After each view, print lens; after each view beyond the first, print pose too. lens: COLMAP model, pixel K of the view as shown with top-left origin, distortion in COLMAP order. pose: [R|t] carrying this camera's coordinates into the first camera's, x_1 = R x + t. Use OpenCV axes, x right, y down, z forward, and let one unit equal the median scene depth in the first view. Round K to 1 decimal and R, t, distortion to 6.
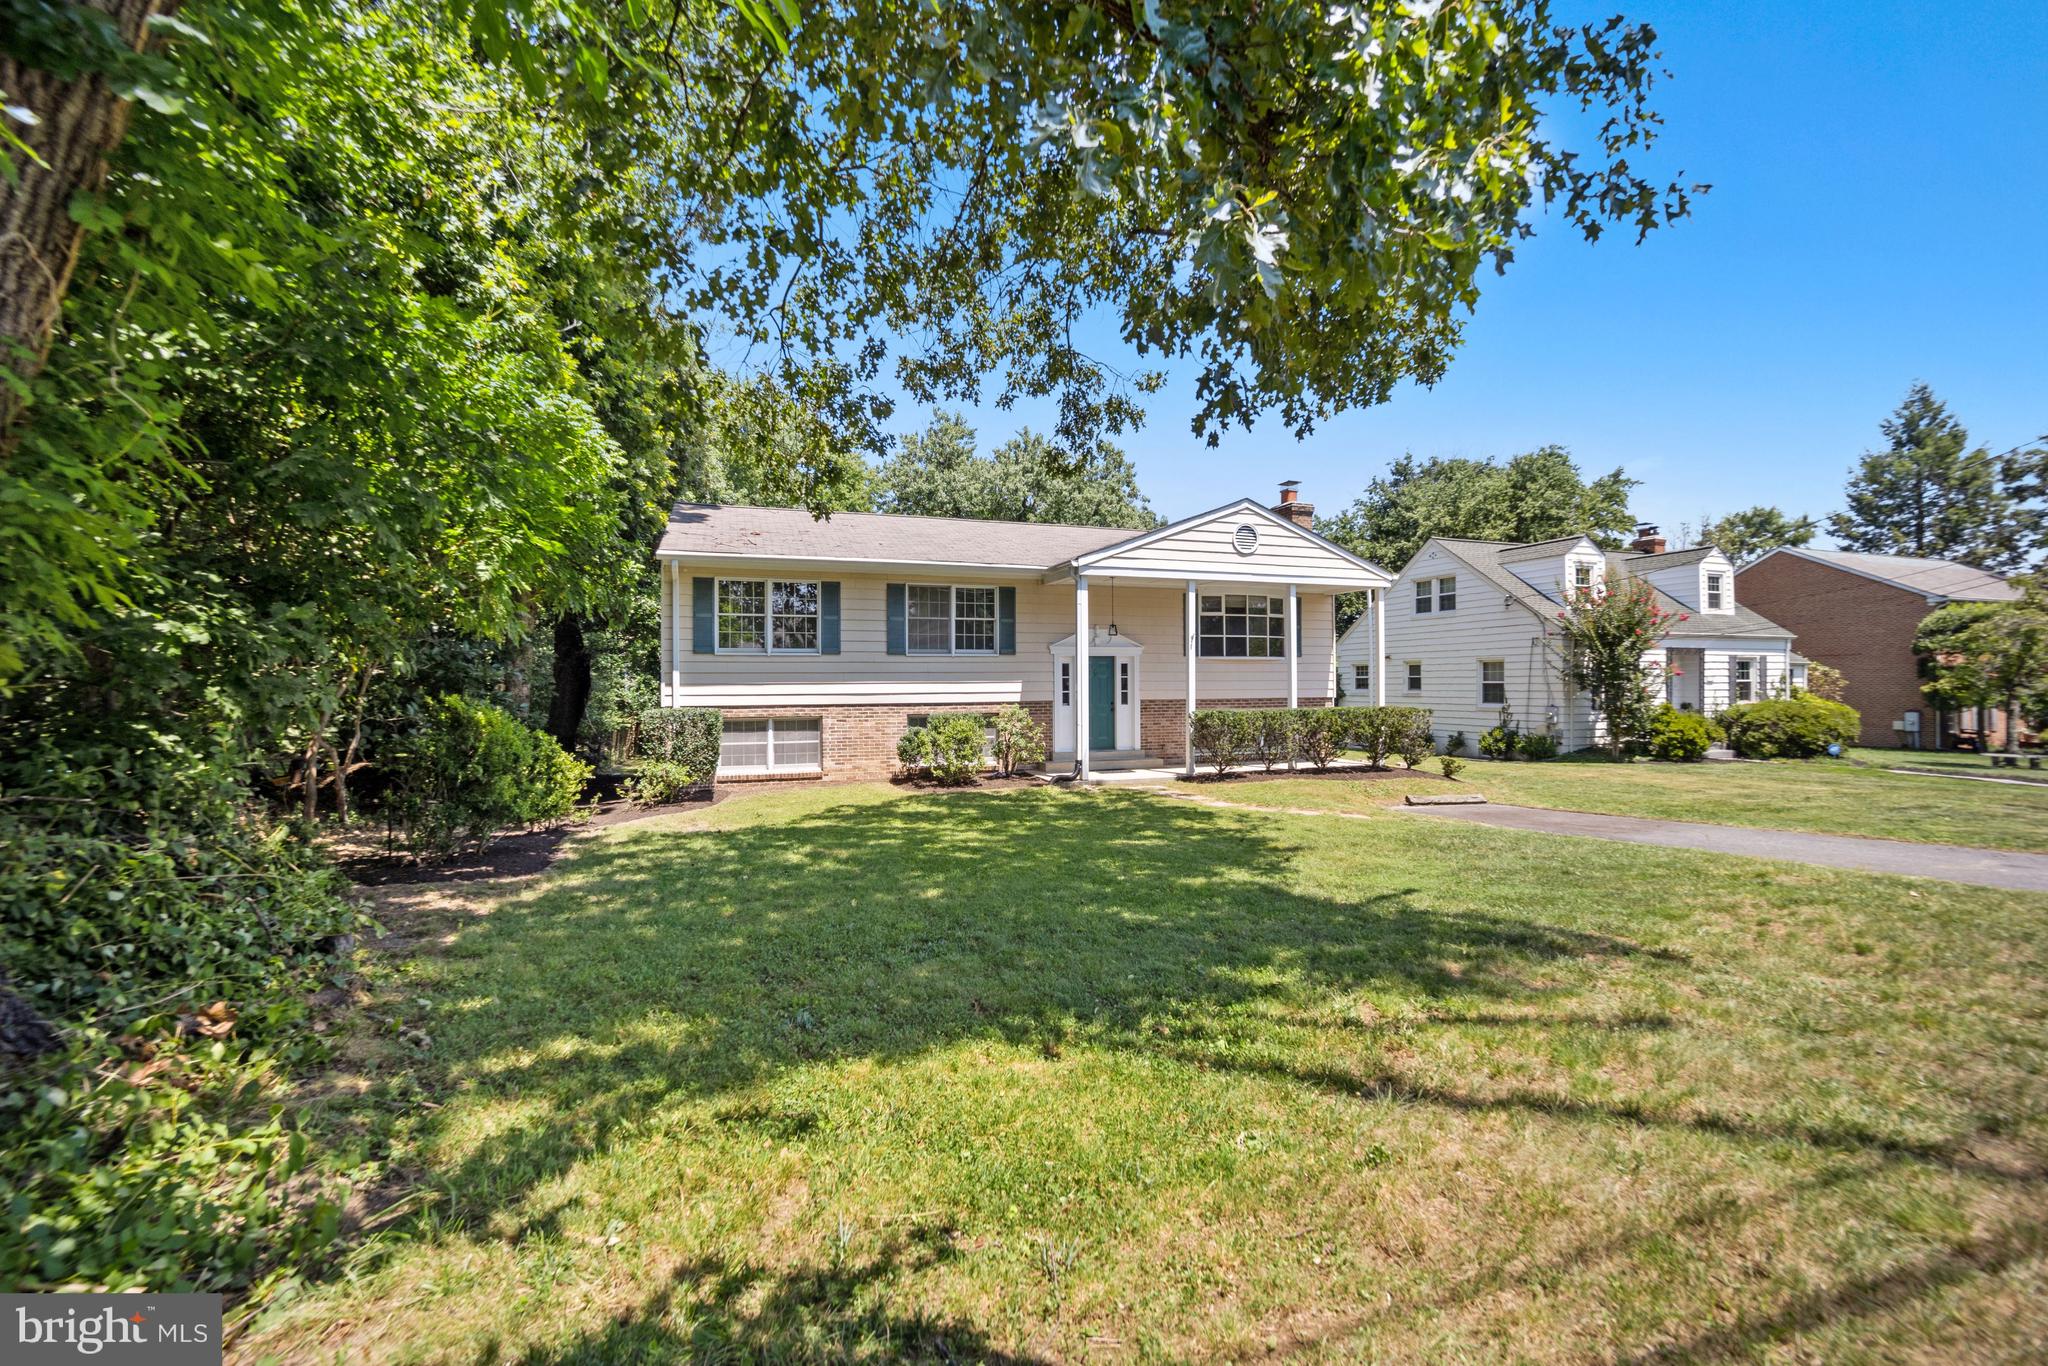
lens RADIAL K [[829.4, 0, 1019.3], [0, 829.4, 677.1], [0, 0, 1]] dist [-0.010970, -0.000168]
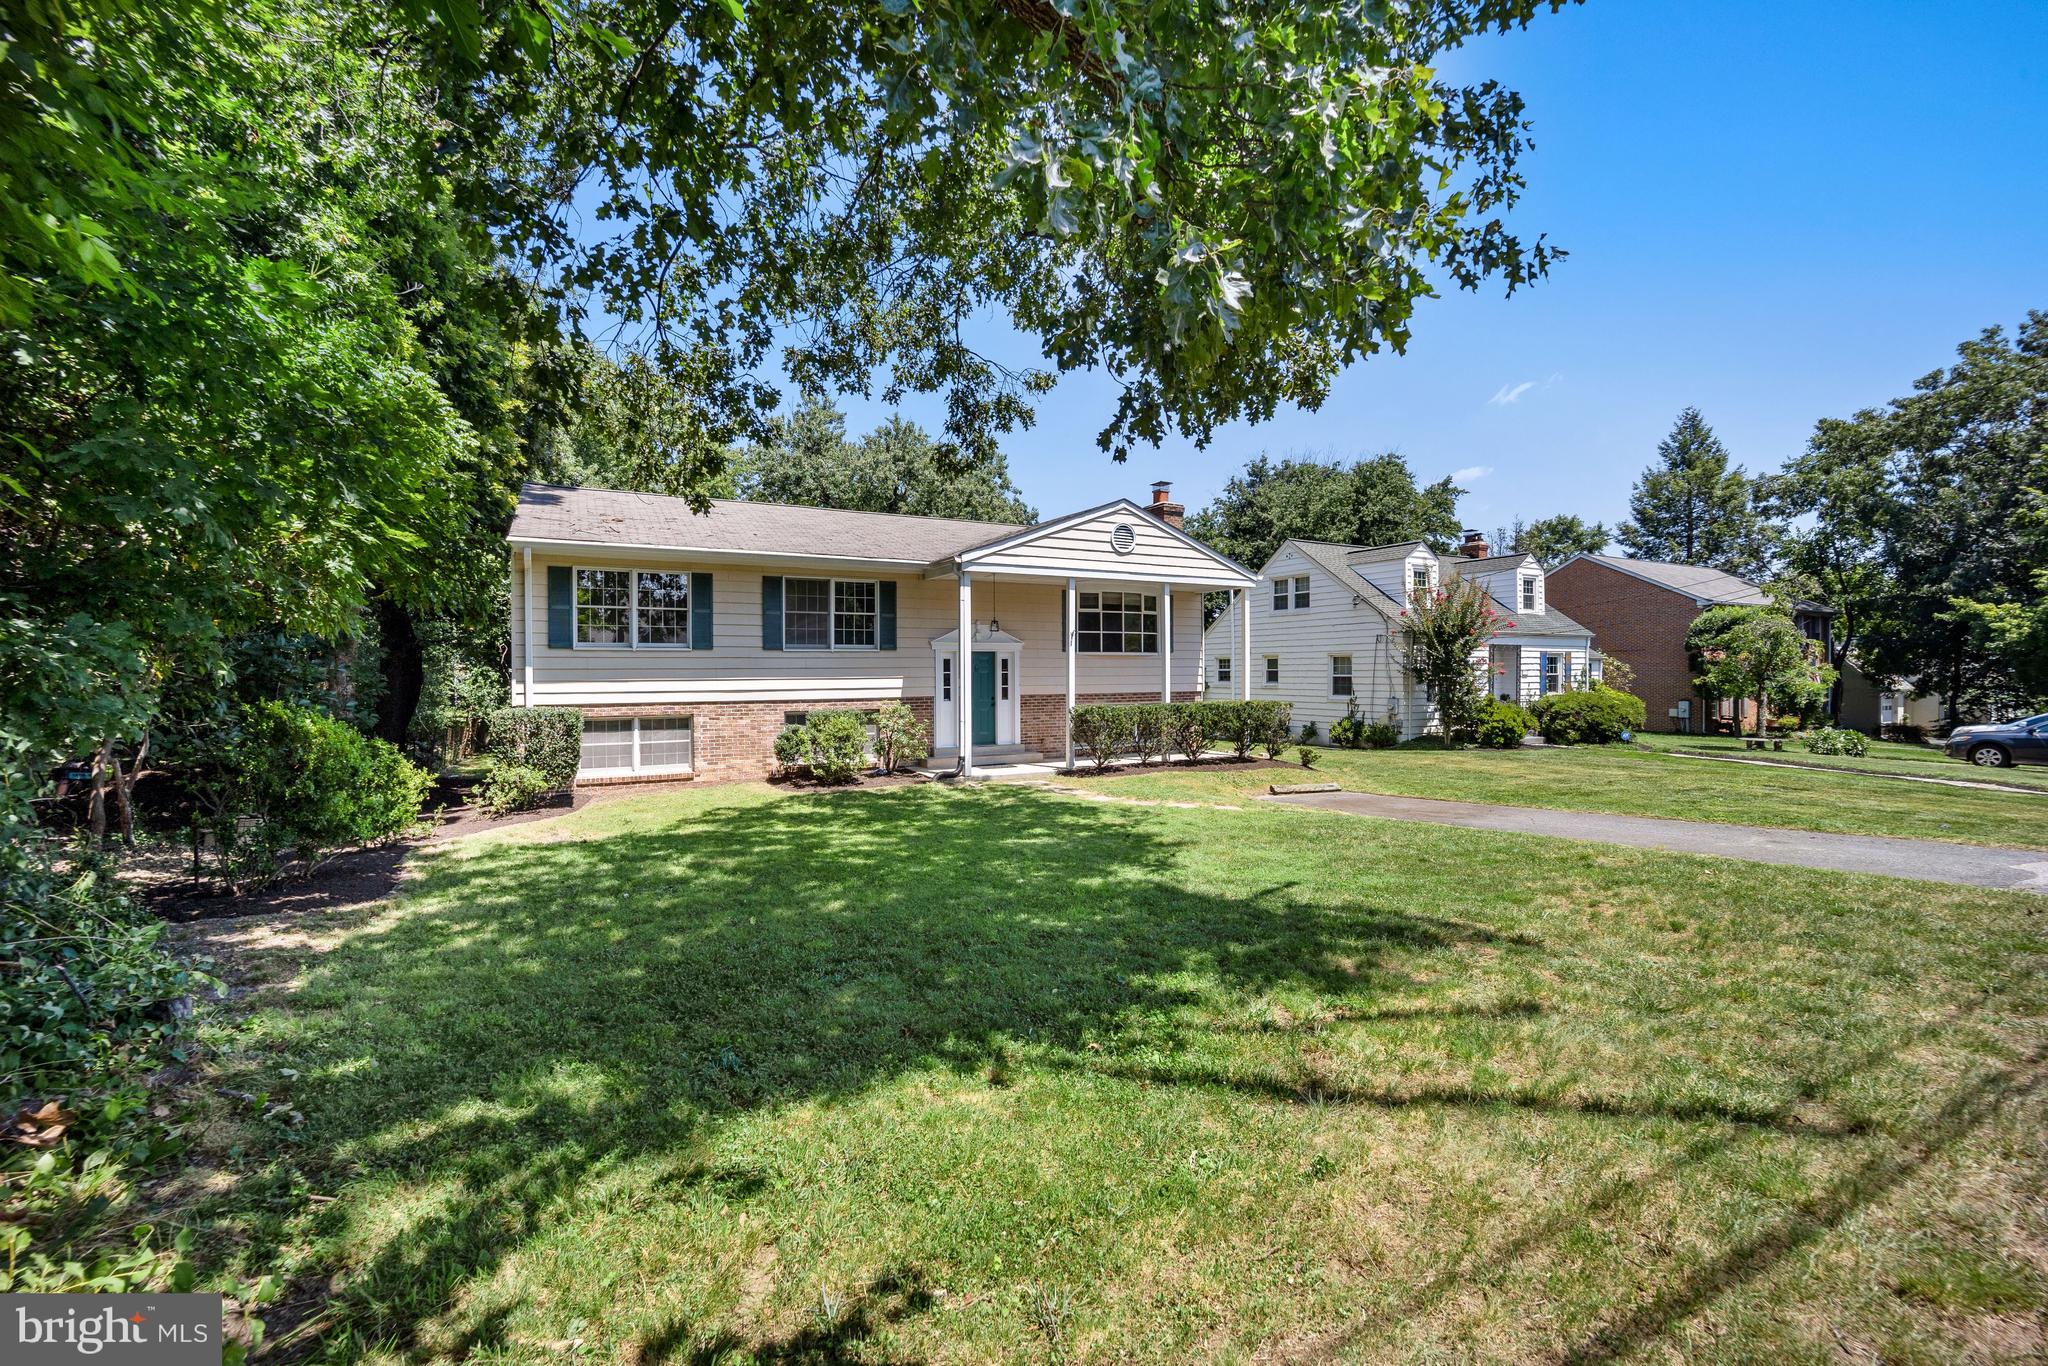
lens RADIAL K [[829.6, 0, 1011.9], [0, 829.6, 674.0], [0, 0, 1]] dist [-0.008557, -0.000324]
pose [[0.988688, 0.000214, 0.149987, -0.019021], [-0.001735, 0.999948, 0.010009, -0.009634], [-0.149977, -0.010156, 0.988637, 0.002789]]
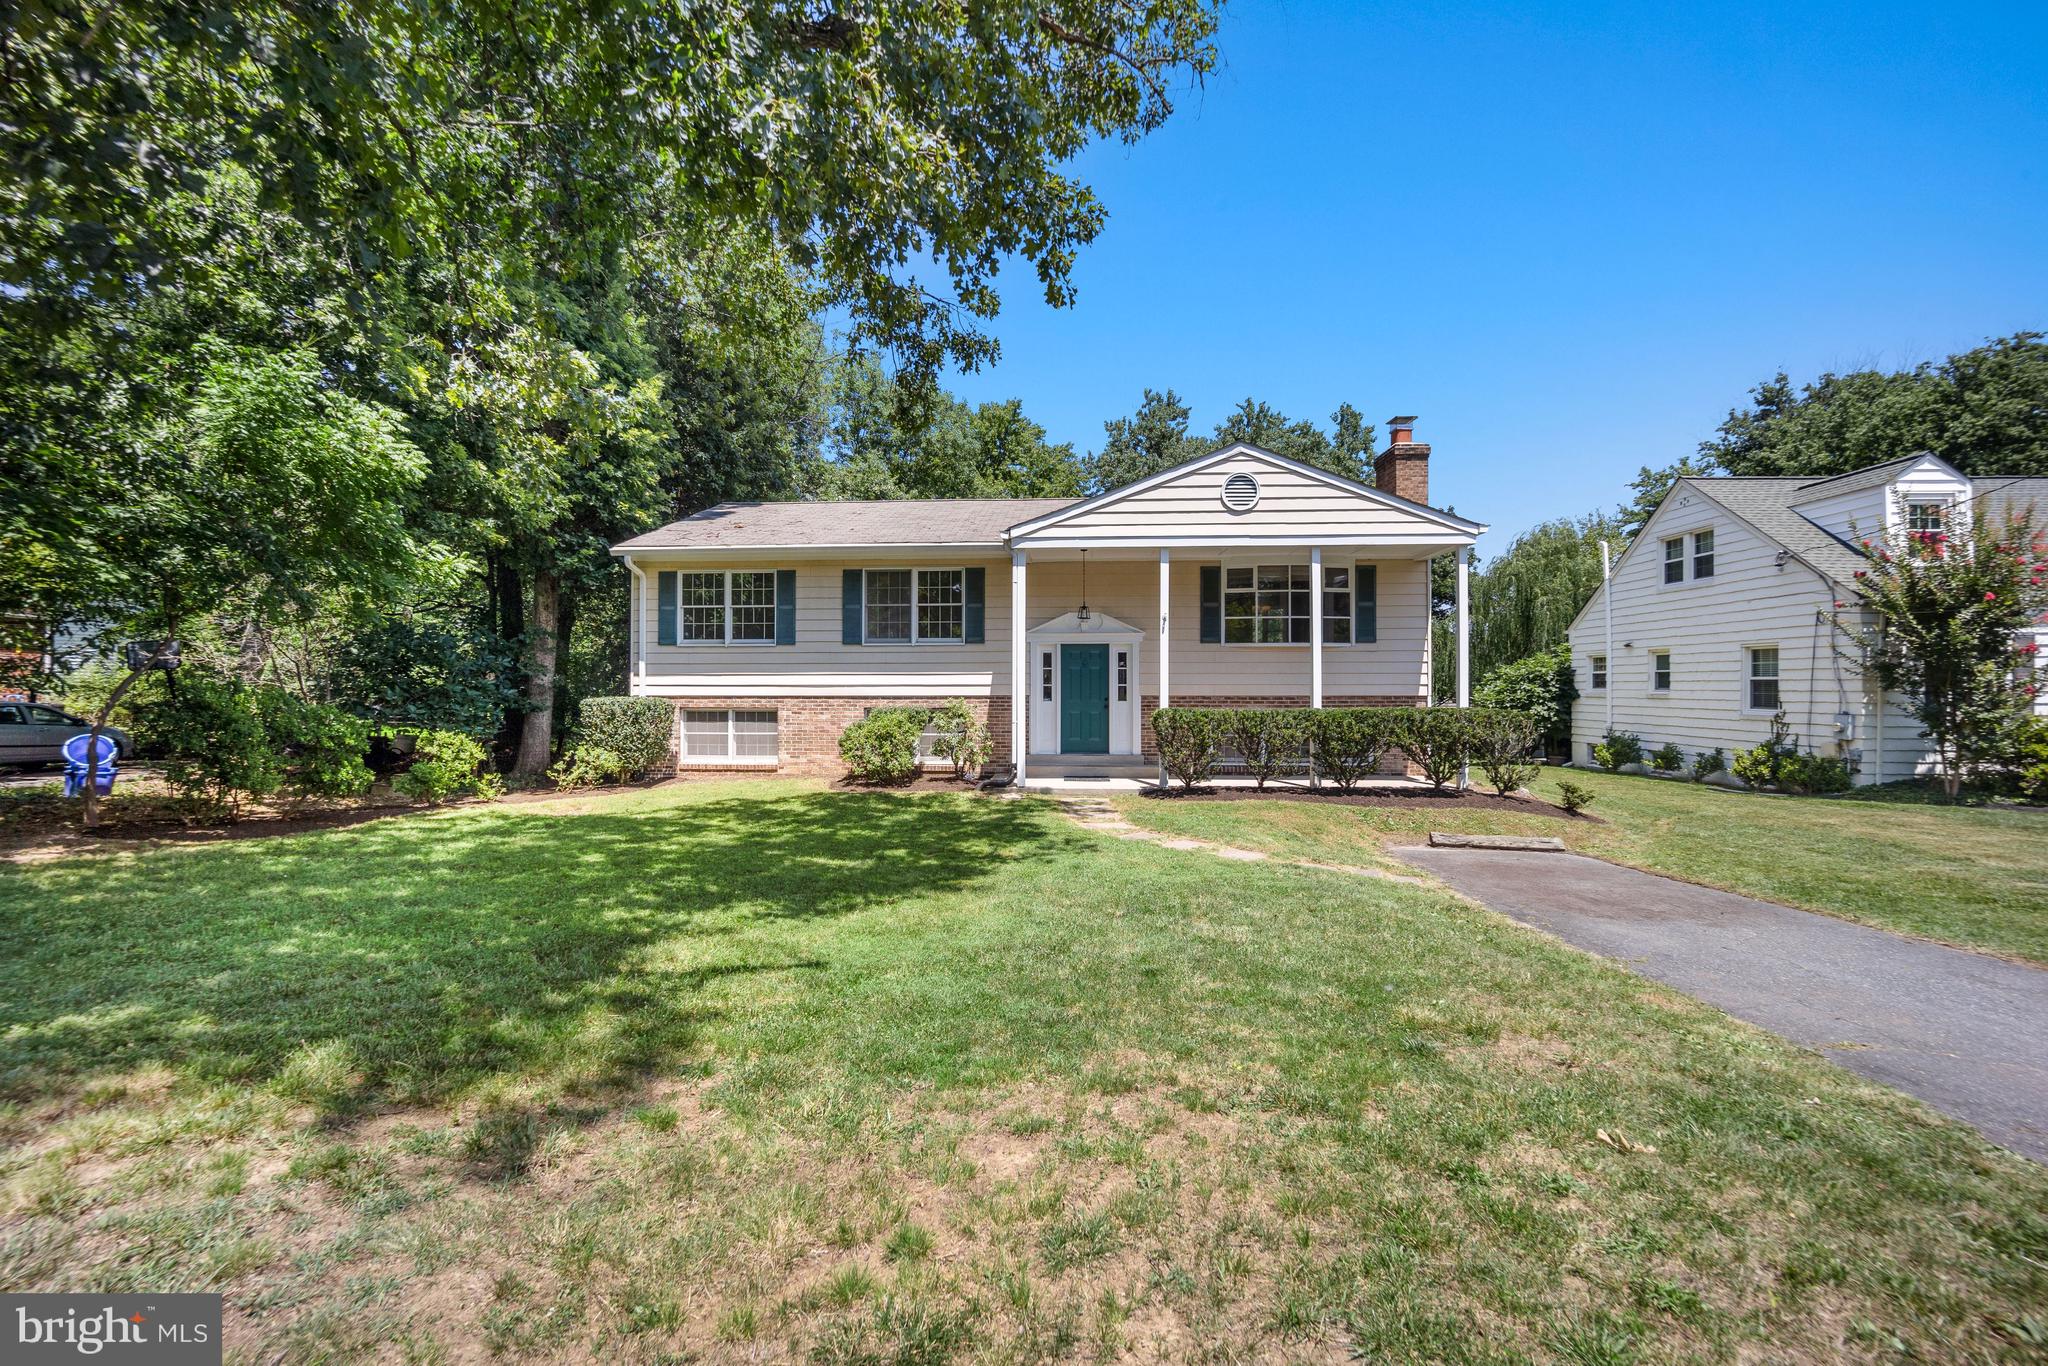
lens RADIAL K [[831.5, 0, 1017.8], [0, 831.5, 680.5], [0, 0, 1]] dist [-0.017386, -0.000295]
pose [[0.923834, 0.004313, -0.382768, 0.419374], [-0.002334, 0.999981, 0.005634, 0.009012], [0.382786, -0.004312, 0.923827, 0.208412]]
